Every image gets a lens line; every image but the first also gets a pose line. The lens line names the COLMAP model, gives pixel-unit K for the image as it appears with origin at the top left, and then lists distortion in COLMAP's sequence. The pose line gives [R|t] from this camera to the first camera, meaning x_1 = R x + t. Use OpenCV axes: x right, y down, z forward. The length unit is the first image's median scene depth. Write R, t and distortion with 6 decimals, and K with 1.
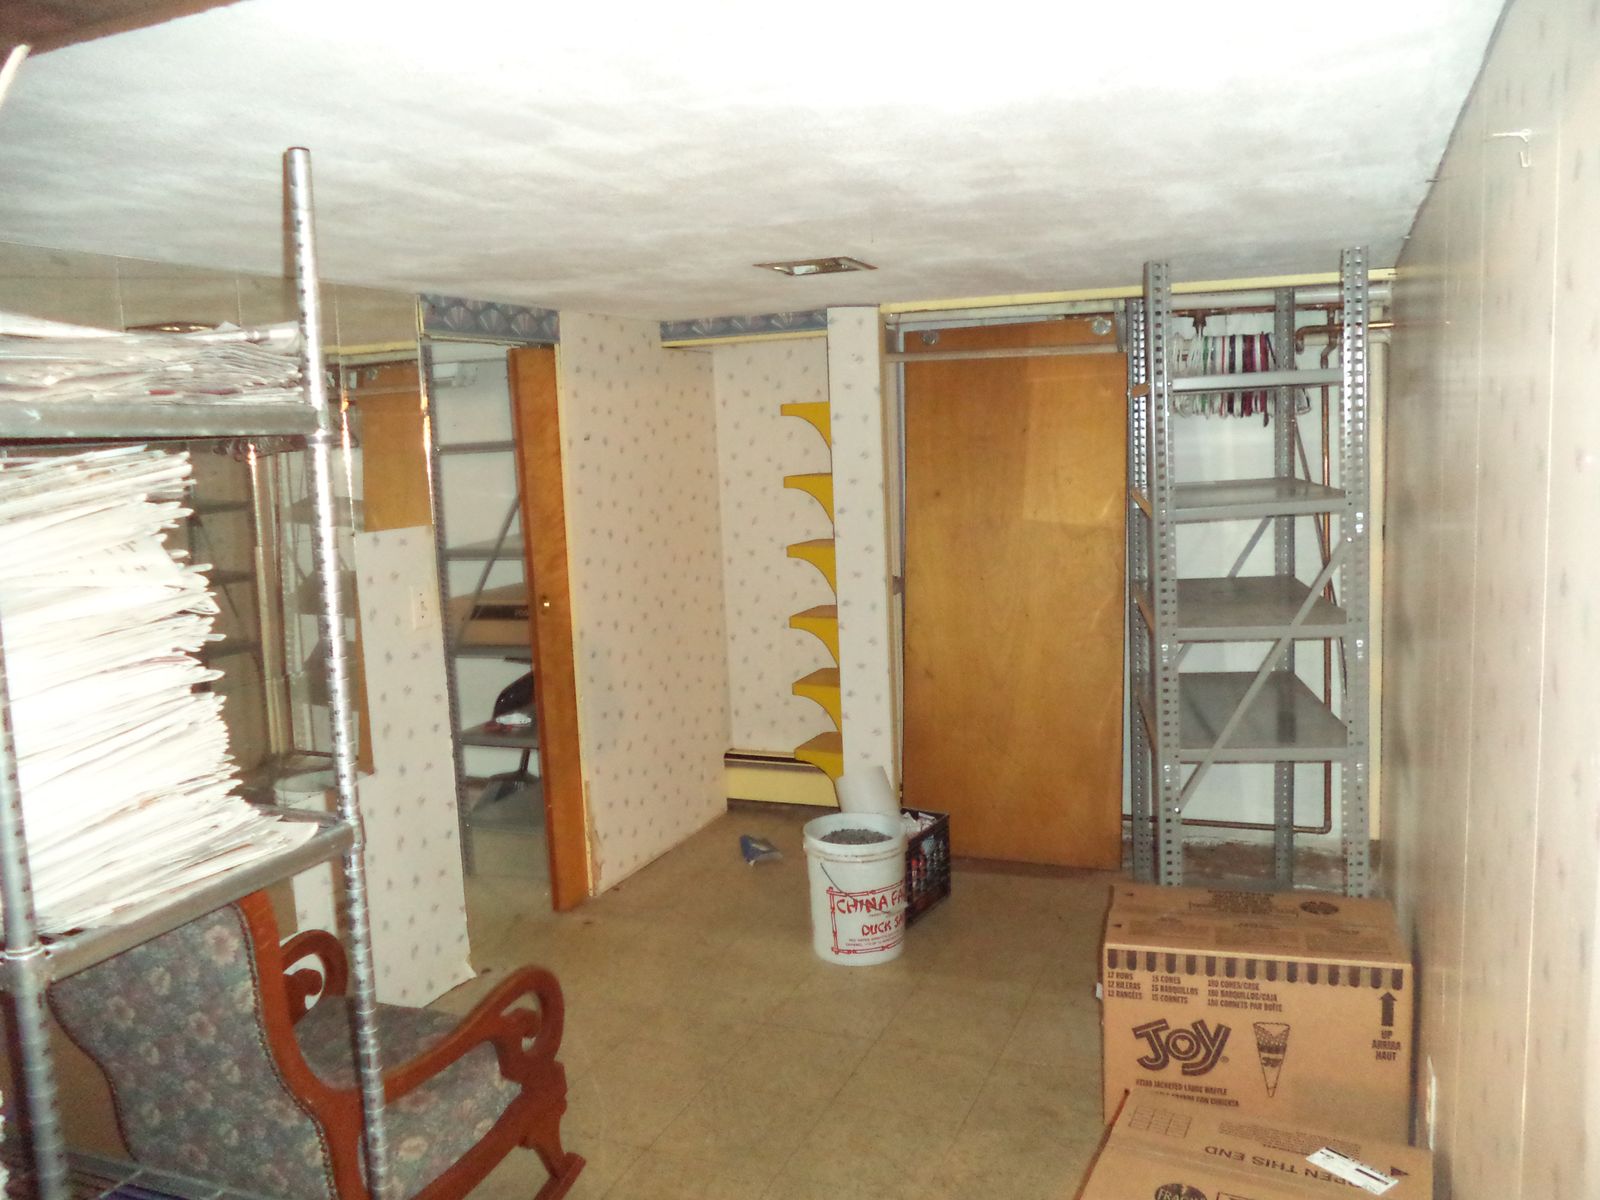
lens RADIAL K [[1265.3, 0, 801.3], [0, 1265.3, 596.1], [0, 0, 1]] dist [-0.011019, -0.004062]
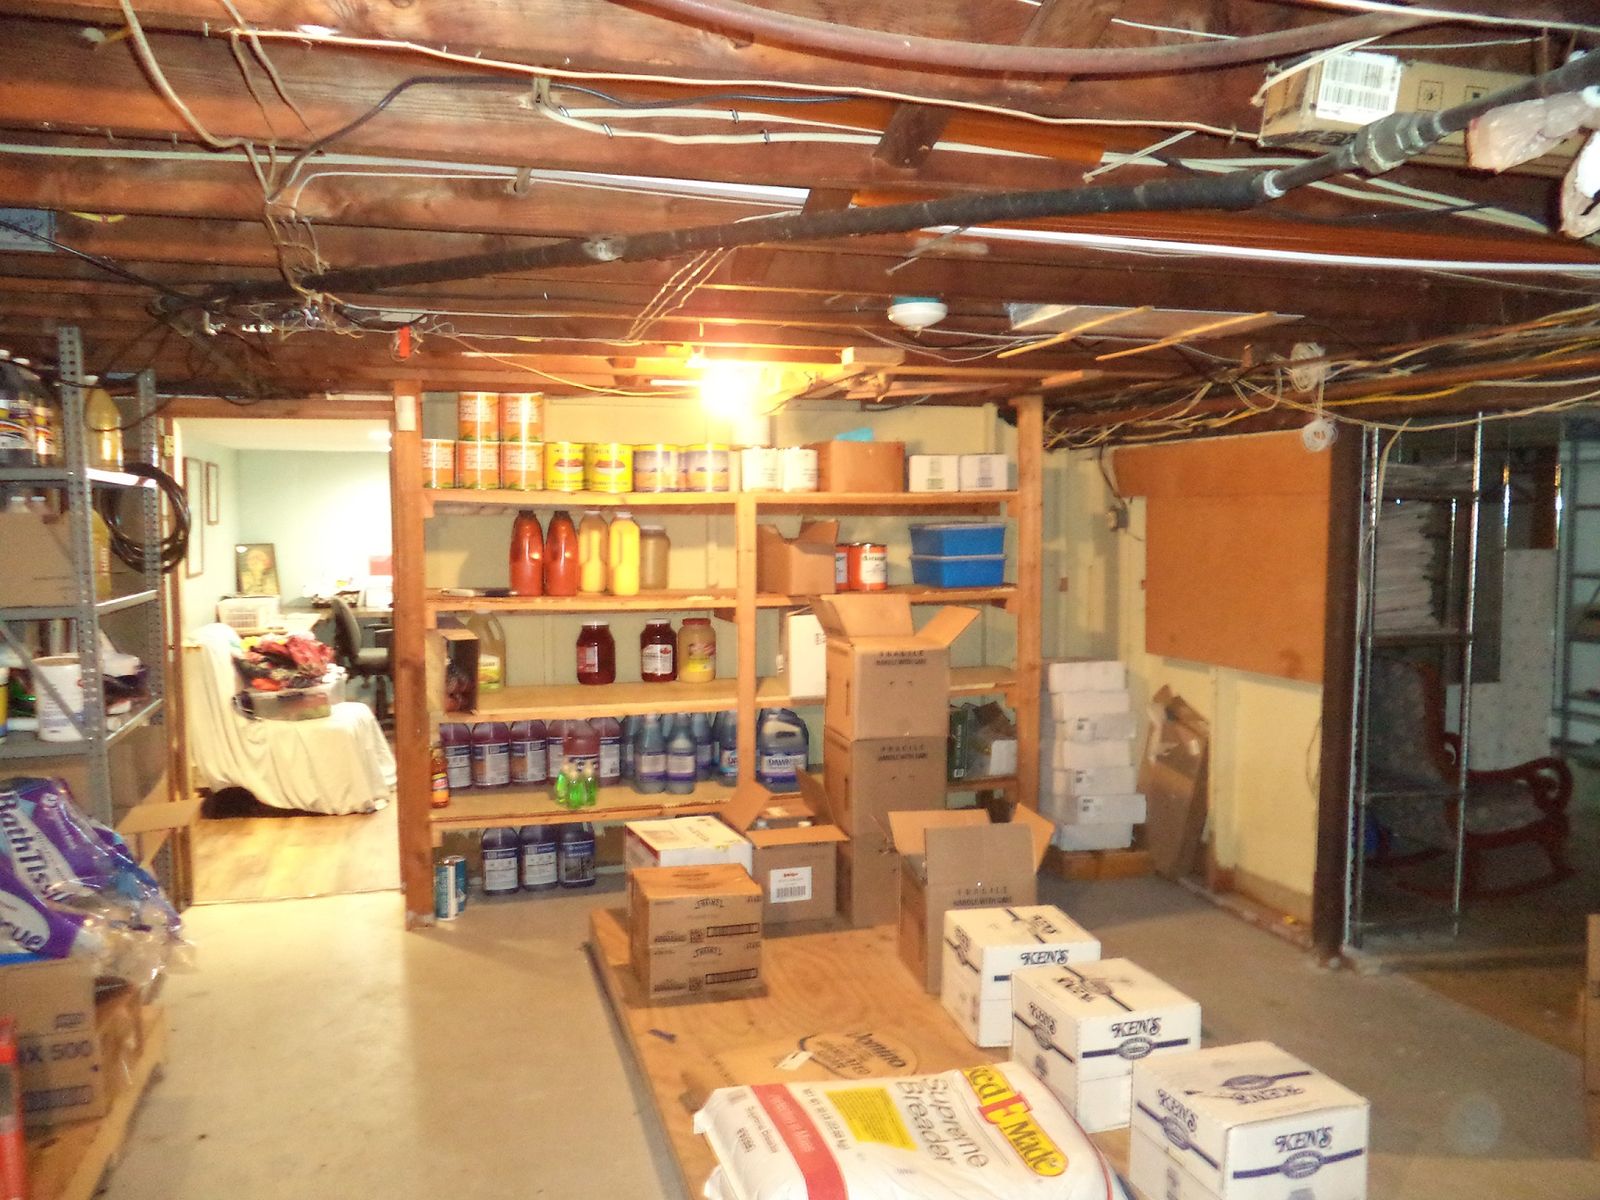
lens RADIAL K [[1265.3, 0, 800.1], [0, 1265.3, 601.8], [0, 0, 1]] dist [-0.011019, -0.004062]
pose [[0.631151, 0.097179, -0.769549, 0.565914], [-0.123153, 0.992091, 0.024277, 0.144539], [0.765821, 0.079450, 0.638126, -1.283739]]
